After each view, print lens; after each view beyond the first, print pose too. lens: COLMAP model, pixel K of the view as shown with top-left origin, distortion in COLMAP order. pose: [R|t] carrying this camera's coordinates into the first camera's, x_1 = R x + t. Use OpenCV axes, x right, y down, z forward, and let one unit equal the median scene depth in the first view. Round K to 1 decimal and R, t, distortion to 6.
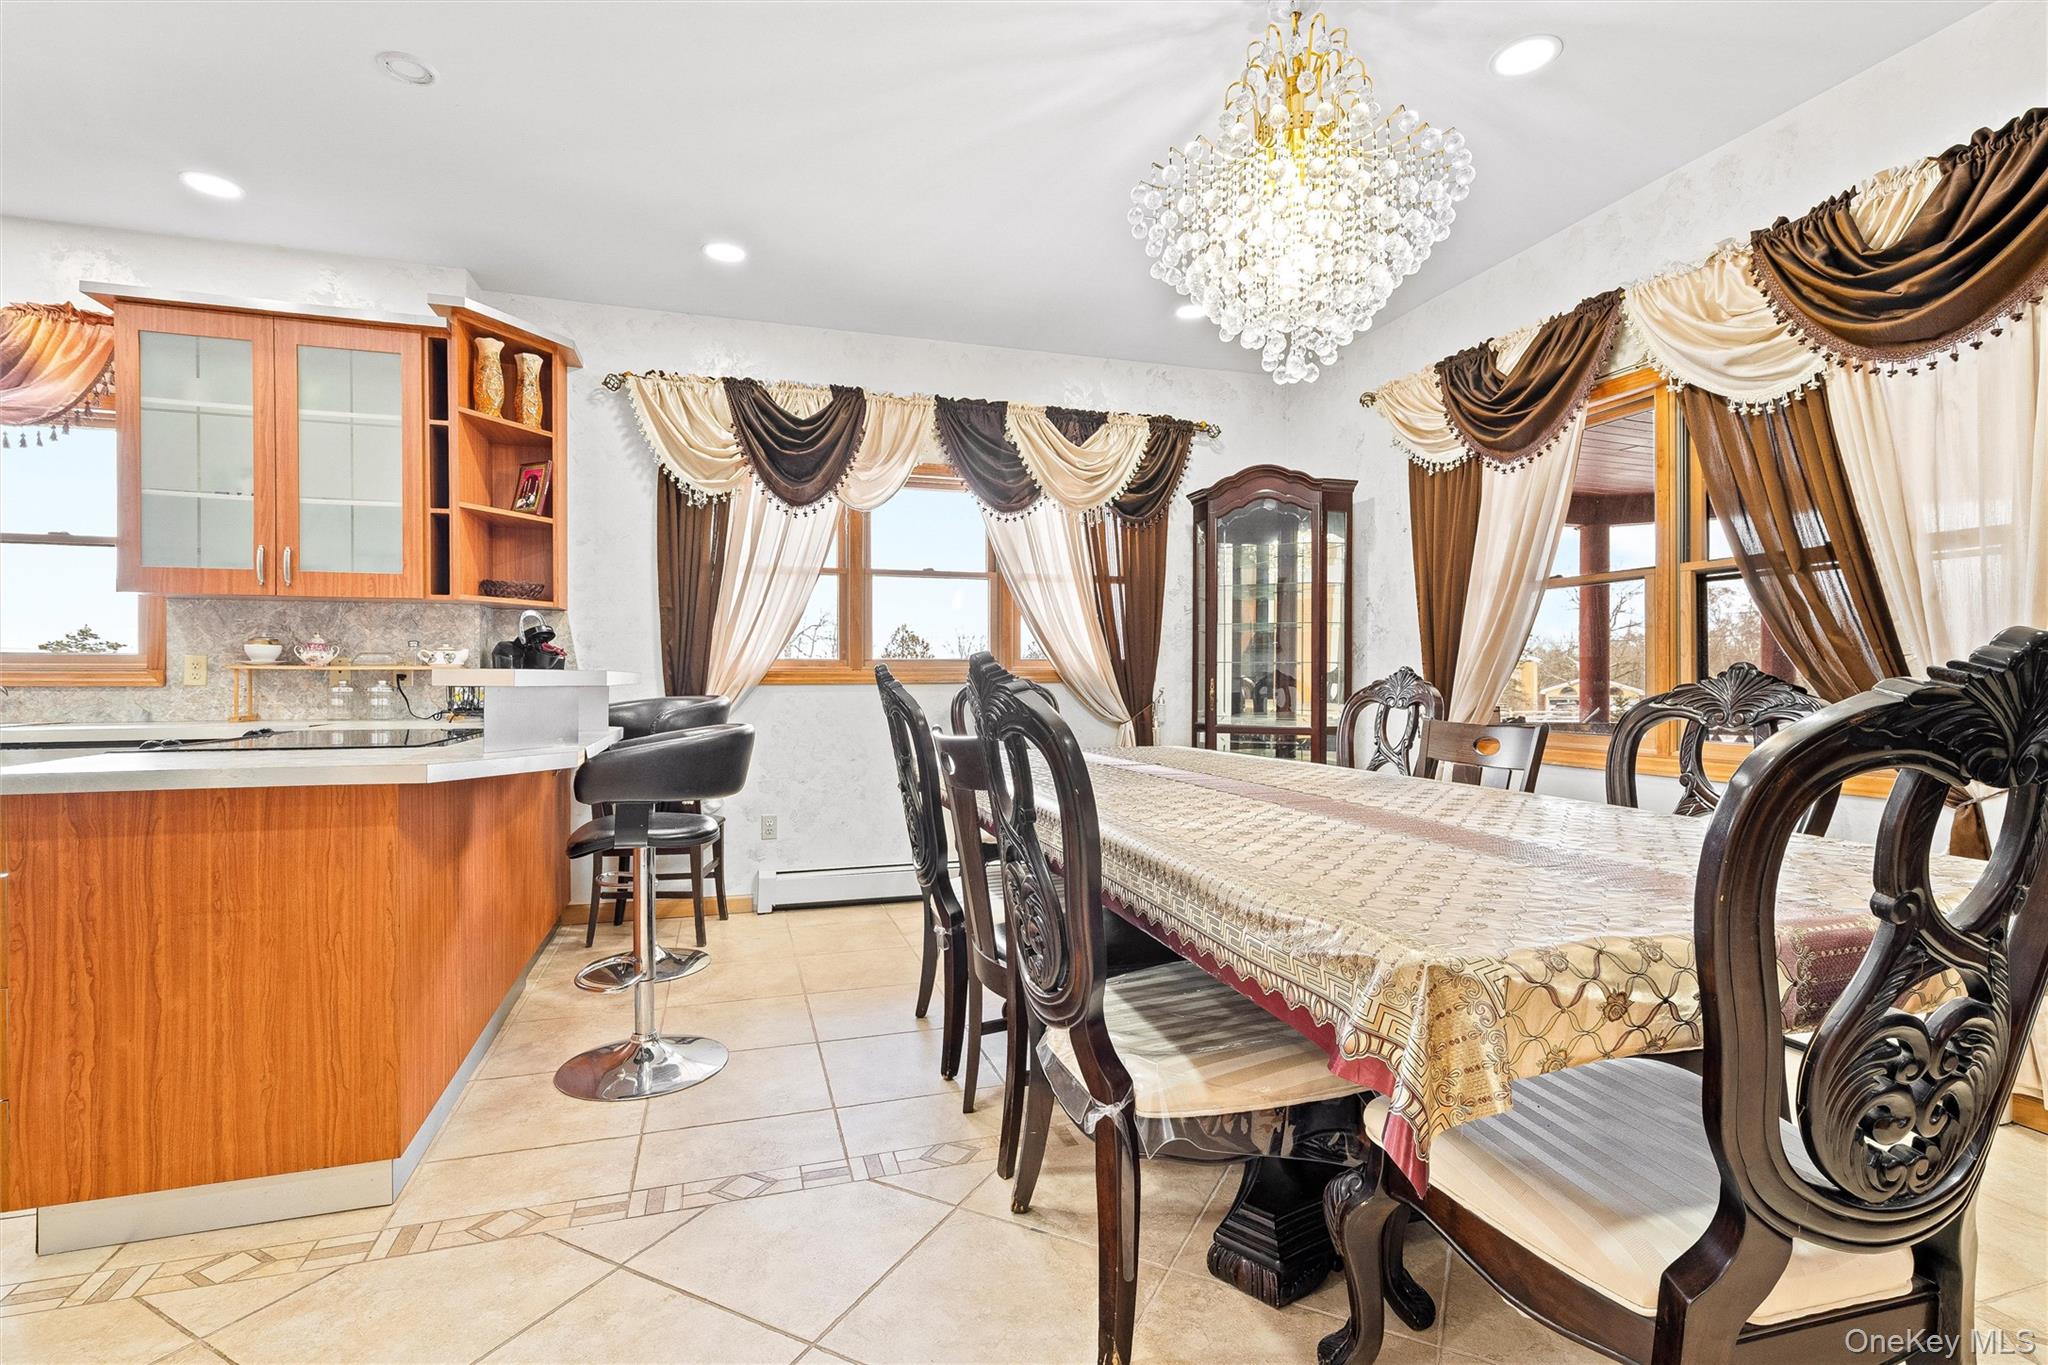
lens RADIAL K [[944.3, 0, 1029.1], [0, 944.3, 685.7], [0, 0, 1]] dist [-0.008544, 0.003233]
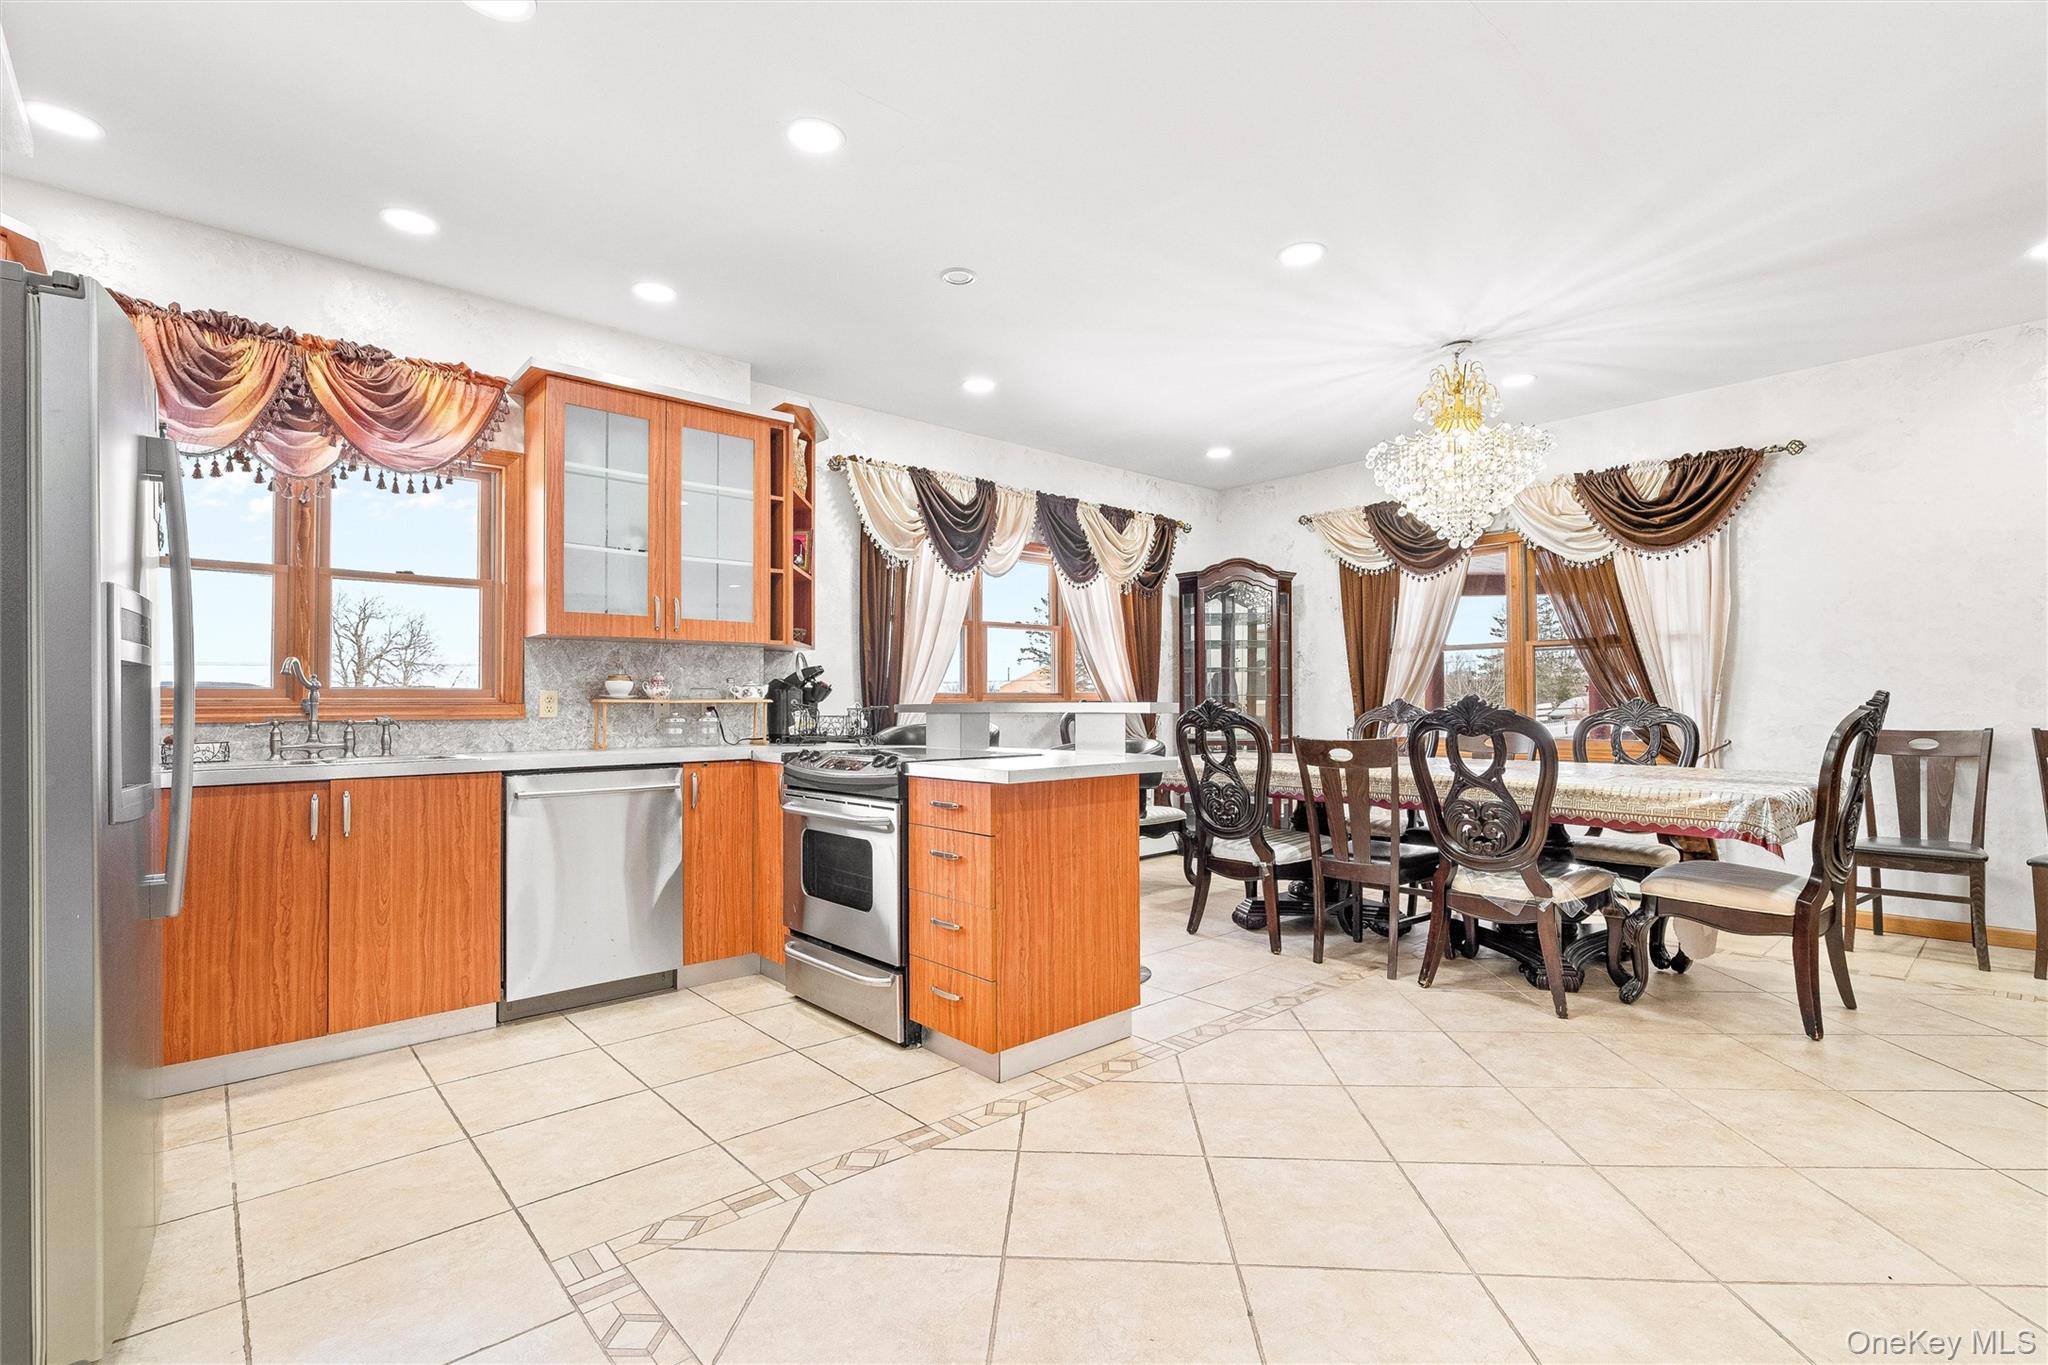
lens RADIAL K [[944.3, 0, 1030.9], [0, 944.3, 687.3], [0, 0, 1]] dist [-0.008544, 0.003233]
pose [[0.911923, 0.003422, 0.410347, -0.828172], [0.008297, 0.999607, -0.026775, -0.001815], [-0.410277, 0.027822, 0.911536, -0.230756]]
